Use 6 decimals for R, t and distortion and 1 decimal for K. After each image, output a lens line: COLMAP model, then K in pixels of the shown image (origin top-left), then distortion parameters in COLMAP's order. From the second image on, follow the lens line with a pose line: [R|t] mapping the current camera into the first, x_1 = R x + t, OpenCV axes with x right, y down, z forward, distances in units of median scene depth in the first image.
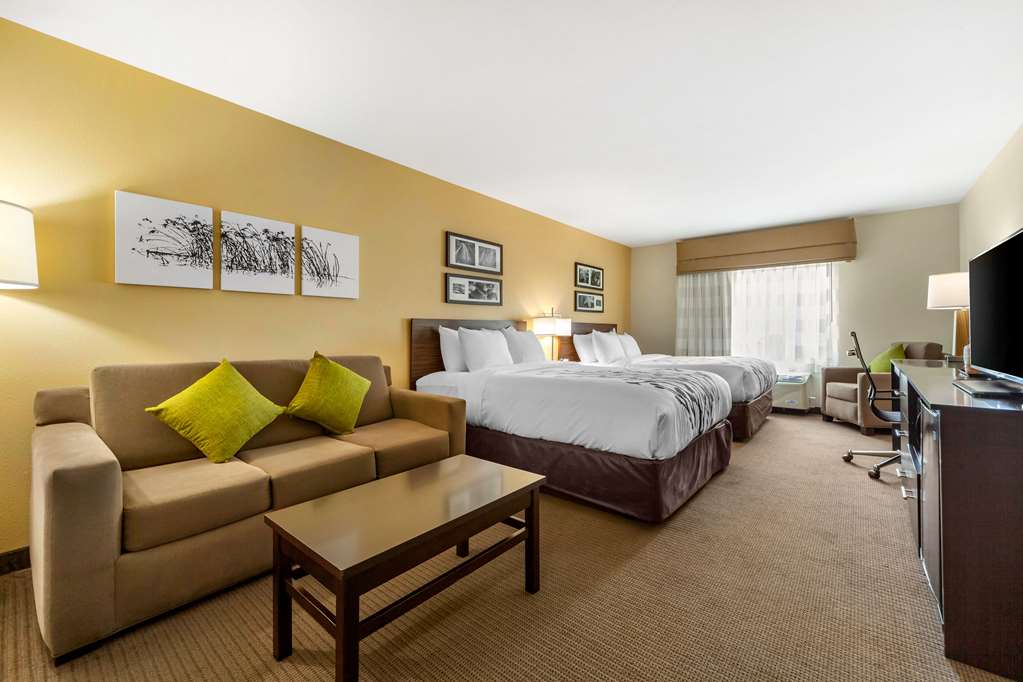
lens RADIAL K [[416.3, 0, 509.1], [0, 416.3, 336.1], [0, 0, 1]] dist [0.000580, 0.000060]
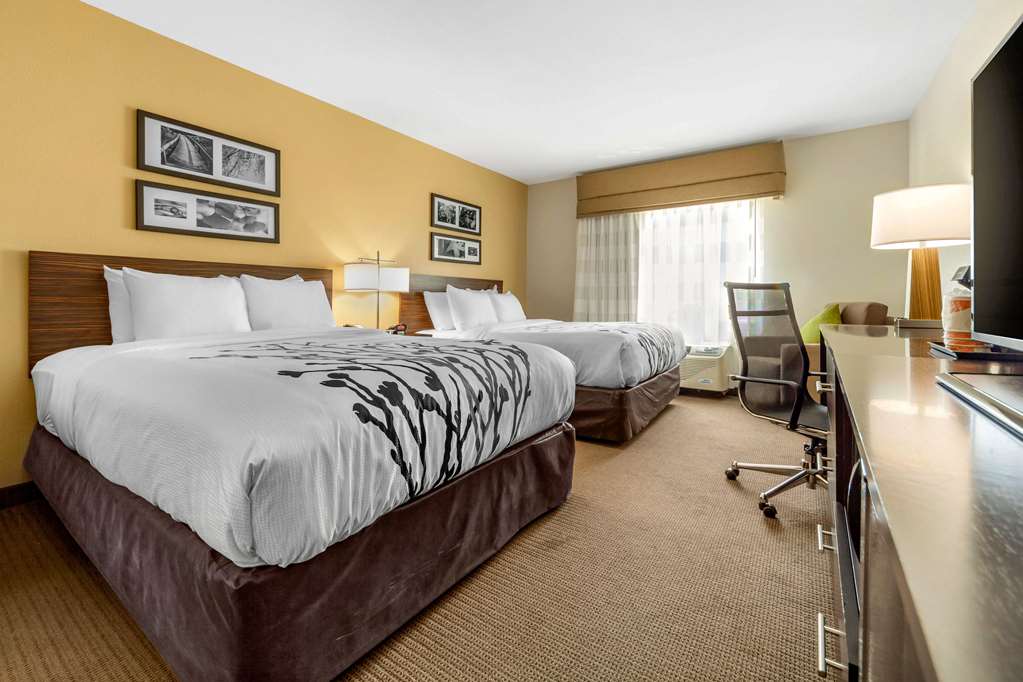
lens RADIAL K [[434.7, 0, 510.4], [0, 434.7, 306.7], [0, 0, 1]] dist [0.000716, 0.000031]
pose [[0.994742, 0.005083, 0.102289, 0.250018], [-0.005913, 0.999952, 0.007811, 0.017380], [-0.102244, -0.008375, 0.994724, 0.254164]]
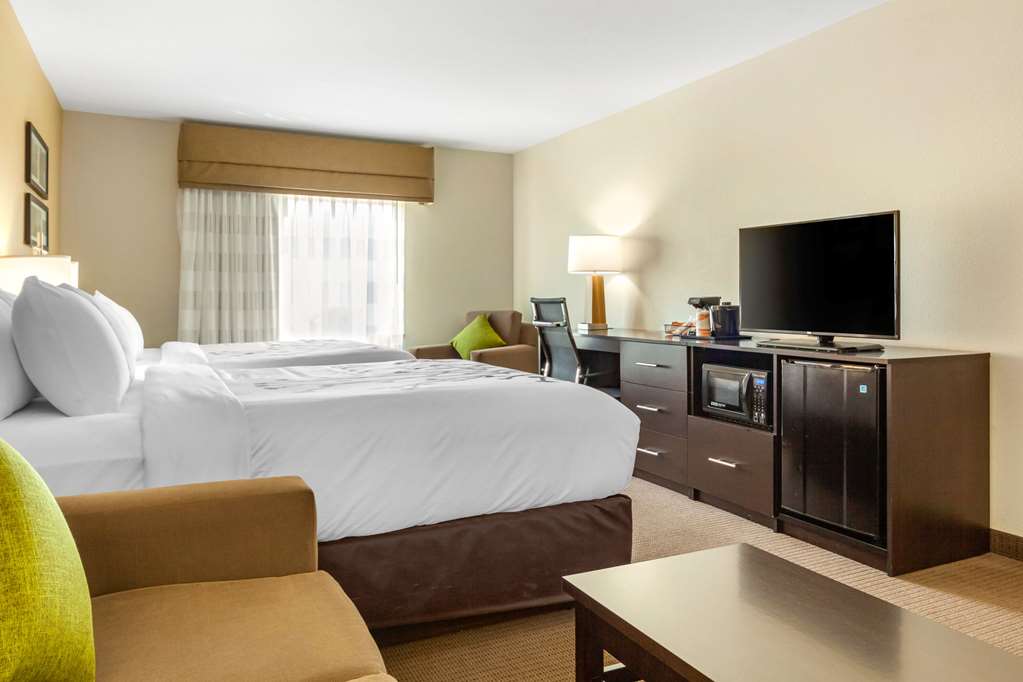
lens RADIAL K [[743.3, 0, 511.5], [0, 743.3, 341.0], [0, 0, 1]] dist [-0.002863, -0.001309]
pose [[0.399977, -0.046702, 0.915334, -0.356339], [0.005854, 0.998811, 0.048403, 0.001787], [-0.916506, -0.014002, 0.399775, 0.328712]]
